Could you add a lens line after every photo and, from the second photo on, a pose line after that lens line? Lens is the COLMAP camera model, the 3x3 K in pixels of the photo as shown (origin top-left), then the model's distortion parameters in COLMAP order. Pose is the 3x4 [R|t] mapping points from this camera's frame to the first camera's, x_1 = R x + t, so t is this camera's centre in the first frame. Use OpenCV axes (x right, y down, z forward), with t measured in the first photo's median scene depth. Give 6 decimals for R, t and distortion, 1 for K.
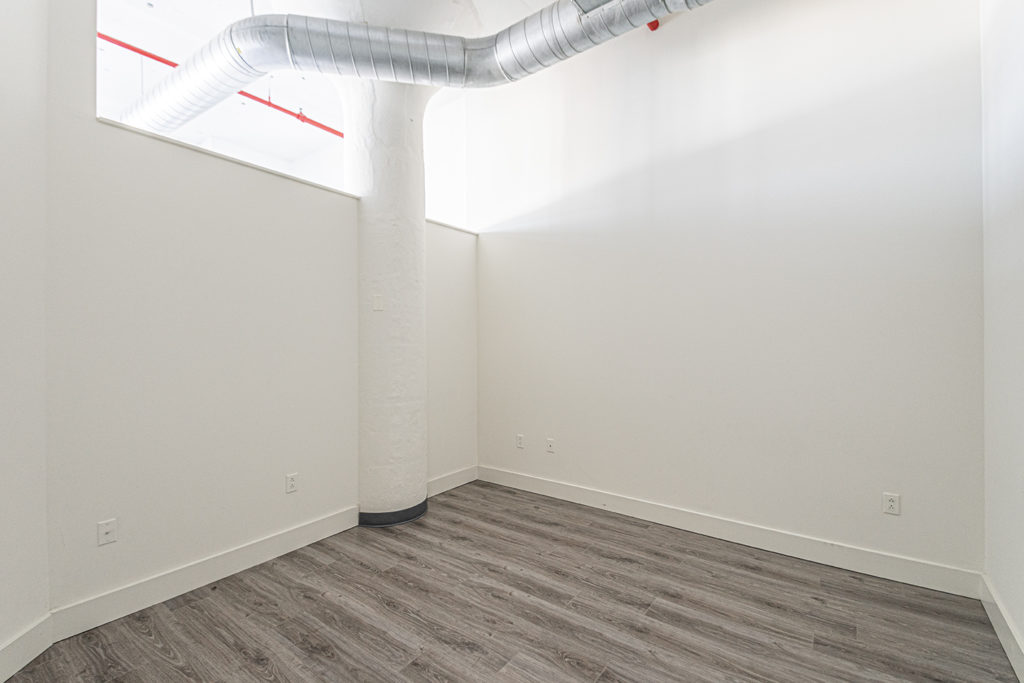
lens RADIAL K [[456.9, 0, 512.0], [0, 456.9, 343.2], [0, 0, 1]] dist [0.033372, 0.000115]
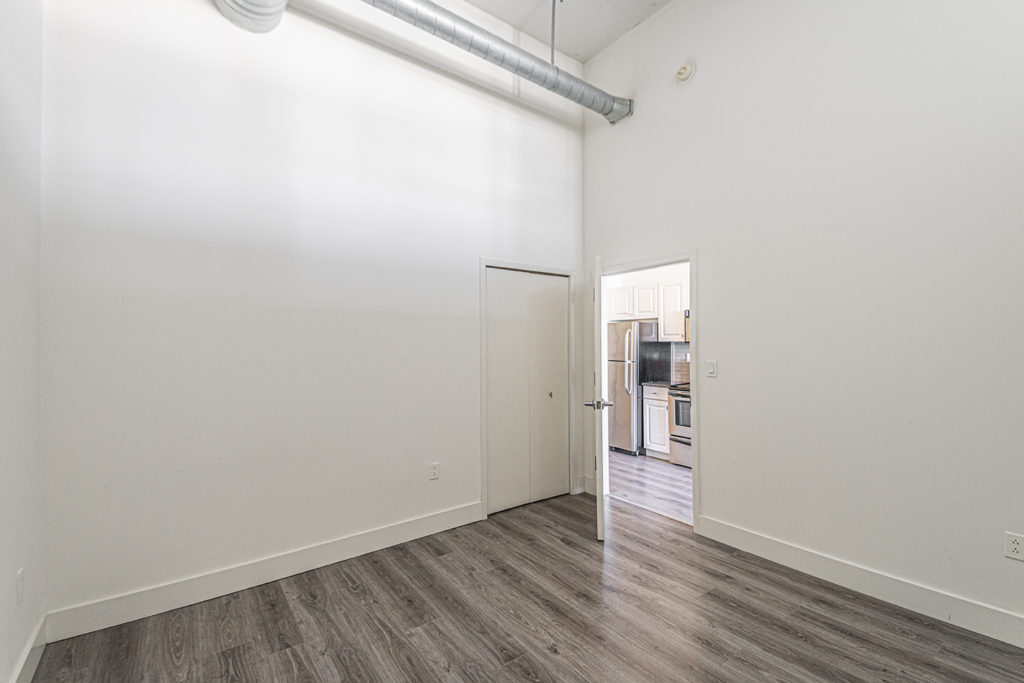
lens RADIAL K [[456.9, 0, 514.9], [0, 456.9, 340.6], [0, 0, 1]] dist [0.033372, 0.000115]
pose [[-0.959787, 0.007065, 0.280640, -0.105116], [0.004390, 0.999939, -0.010159, -0.006138], [-0.280694, -0.008519, -0.959759, 1.846978]]
